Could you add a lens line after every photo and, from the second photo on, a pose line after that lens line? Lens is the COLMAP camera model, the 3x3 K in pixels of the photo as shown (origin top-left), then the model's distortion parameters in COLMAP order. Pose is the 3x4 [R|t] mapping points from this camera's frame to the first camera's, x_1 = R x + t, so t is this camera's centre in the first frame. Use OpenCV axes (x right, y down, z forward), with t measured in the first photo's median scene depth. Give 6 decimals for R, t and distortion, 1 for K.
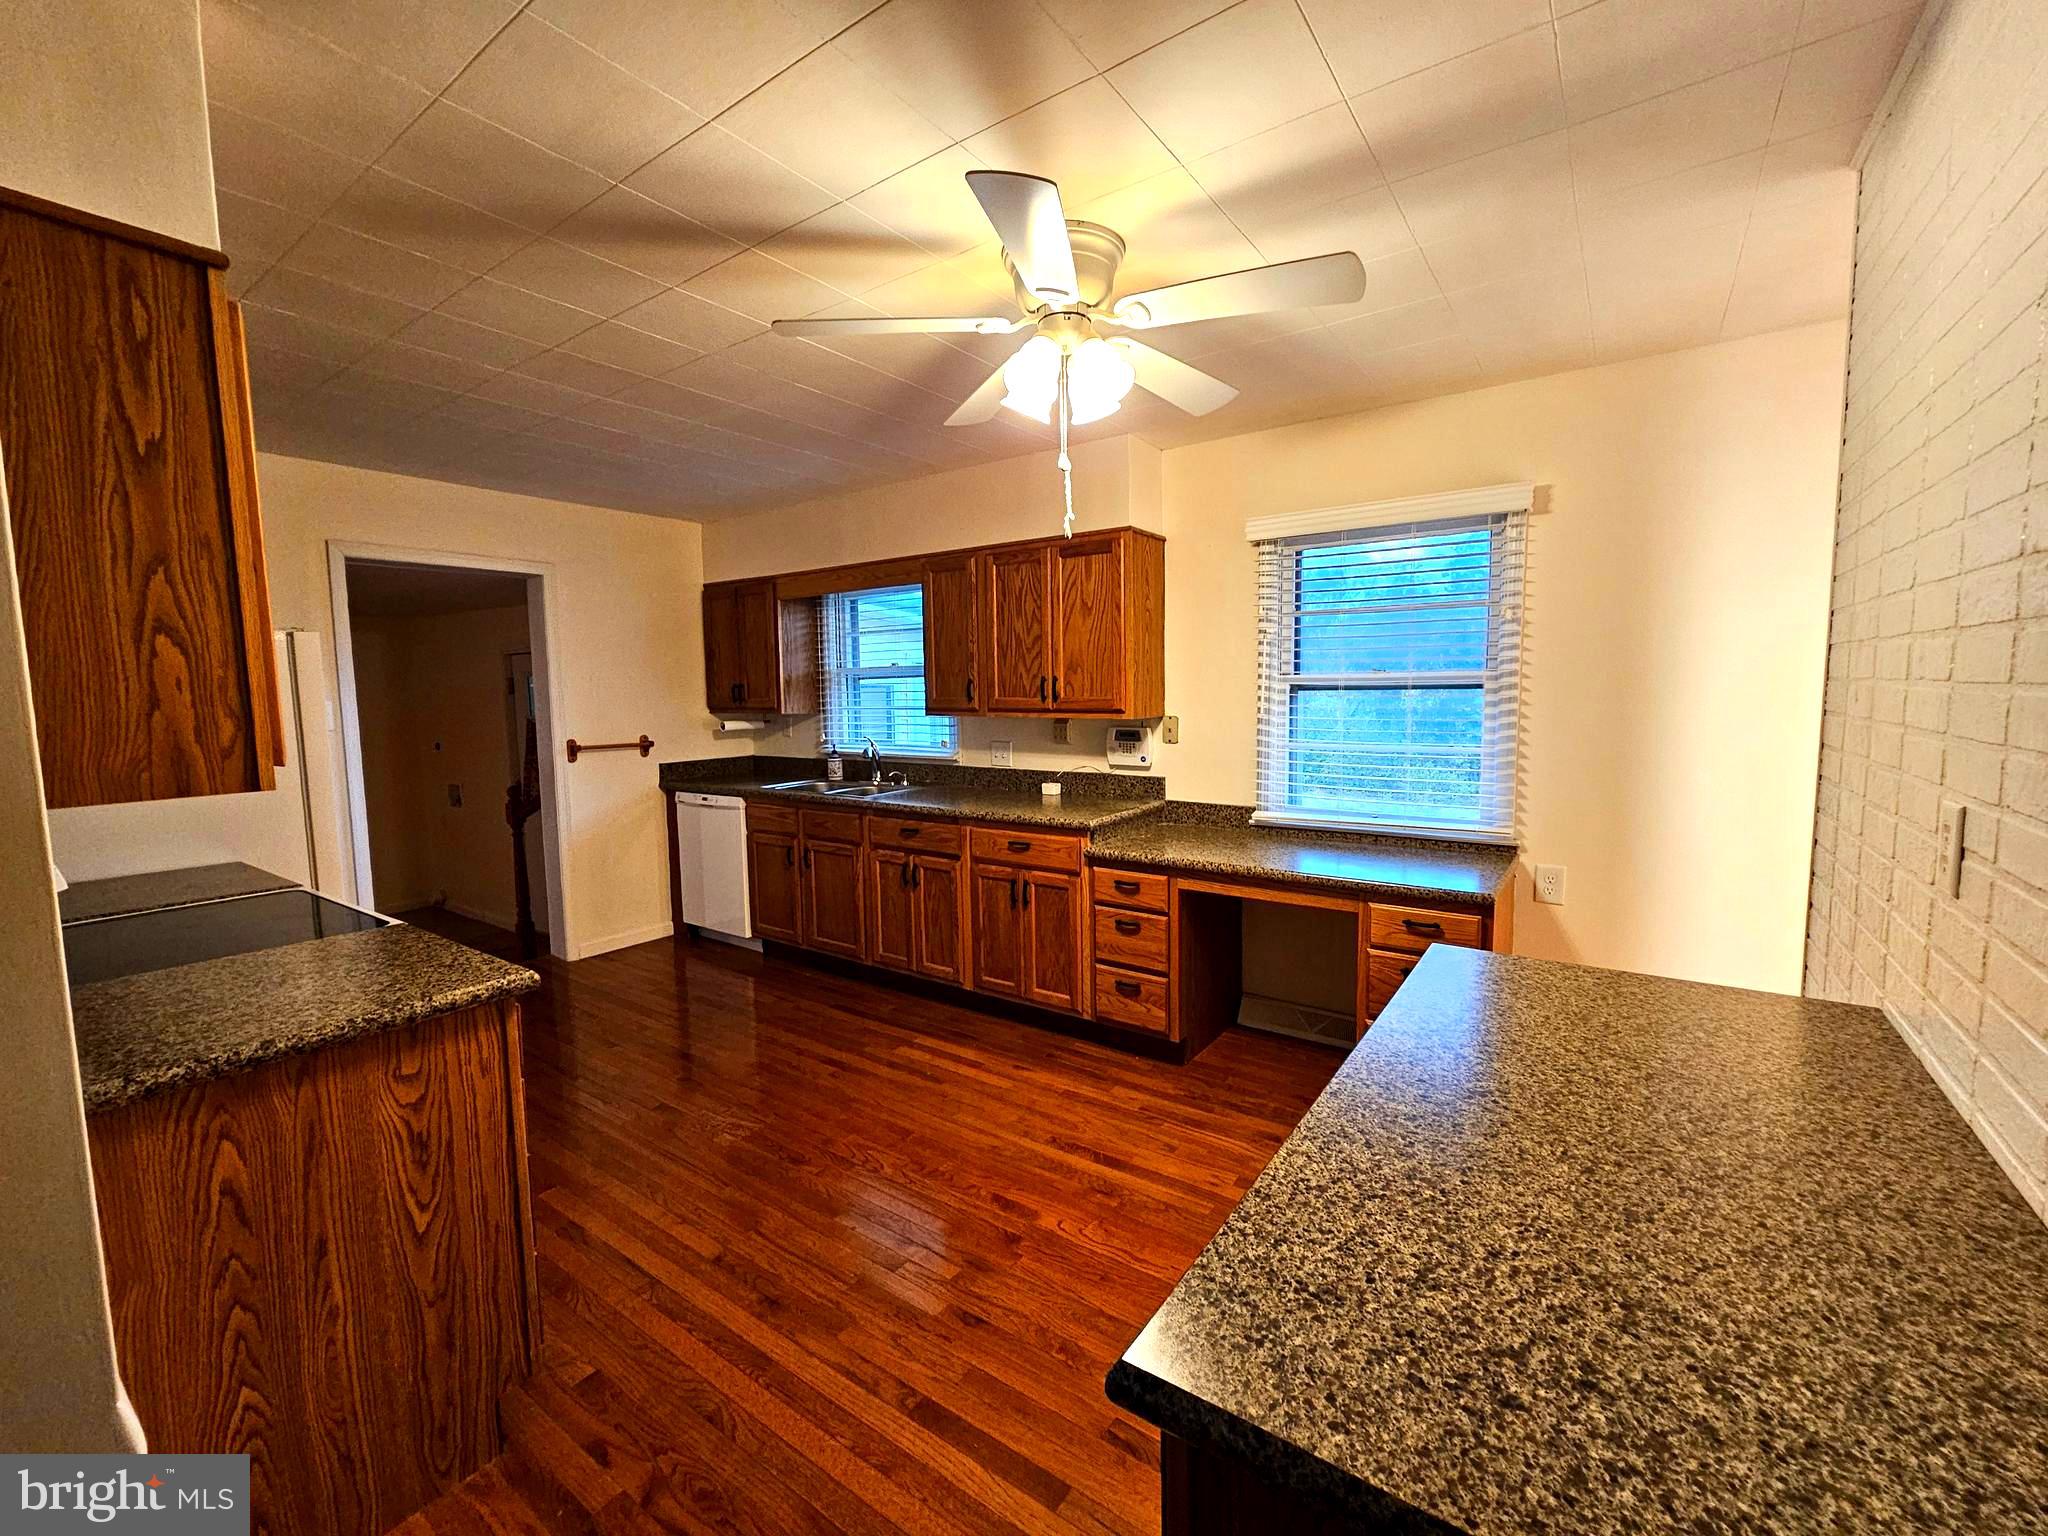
lens RADIAL K [[838.3, 0, 1033.5], [0, 838.3, 761.1], [0, 0, 1]] dist [-0.005226, 0.002623]
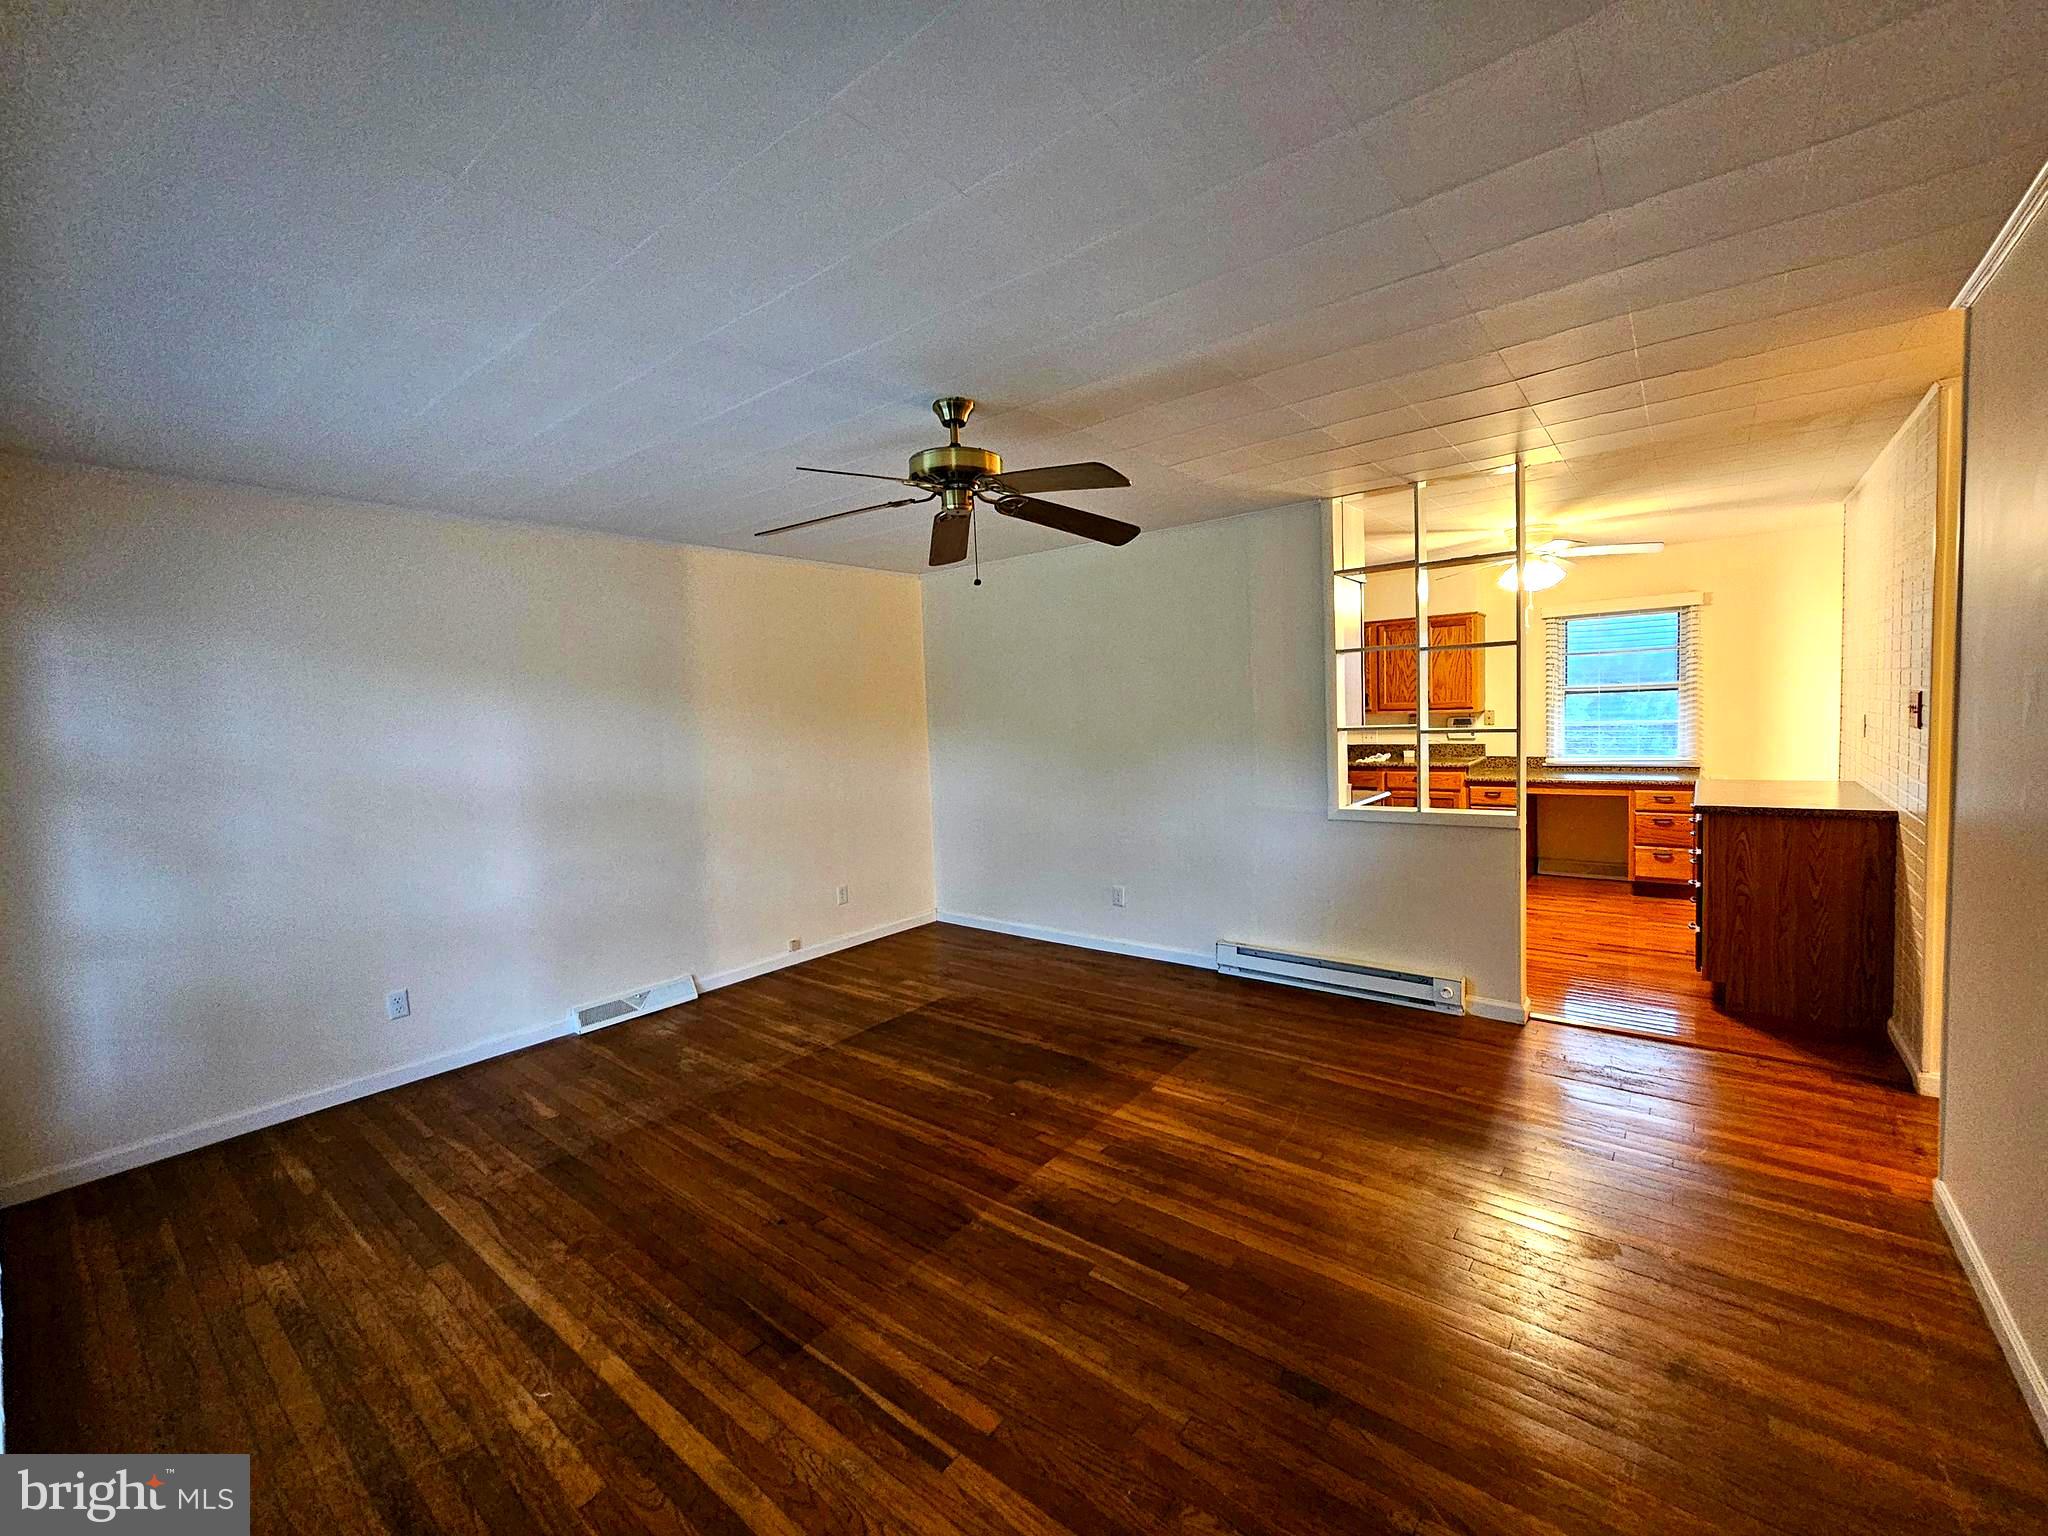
lens RADIAL K [[838.3, 0, 1029.5], [0, 838.3, 759.7], [0, 0, 1]] dist [-0.005226, 0.002623]
pose [[0.997639, -0.026385, -0.063407, -0.956823], [0.025040, 0.999446, -0.021918, 0.092285], [0.063950, 0.020279, 0.997747, -1.181136]]
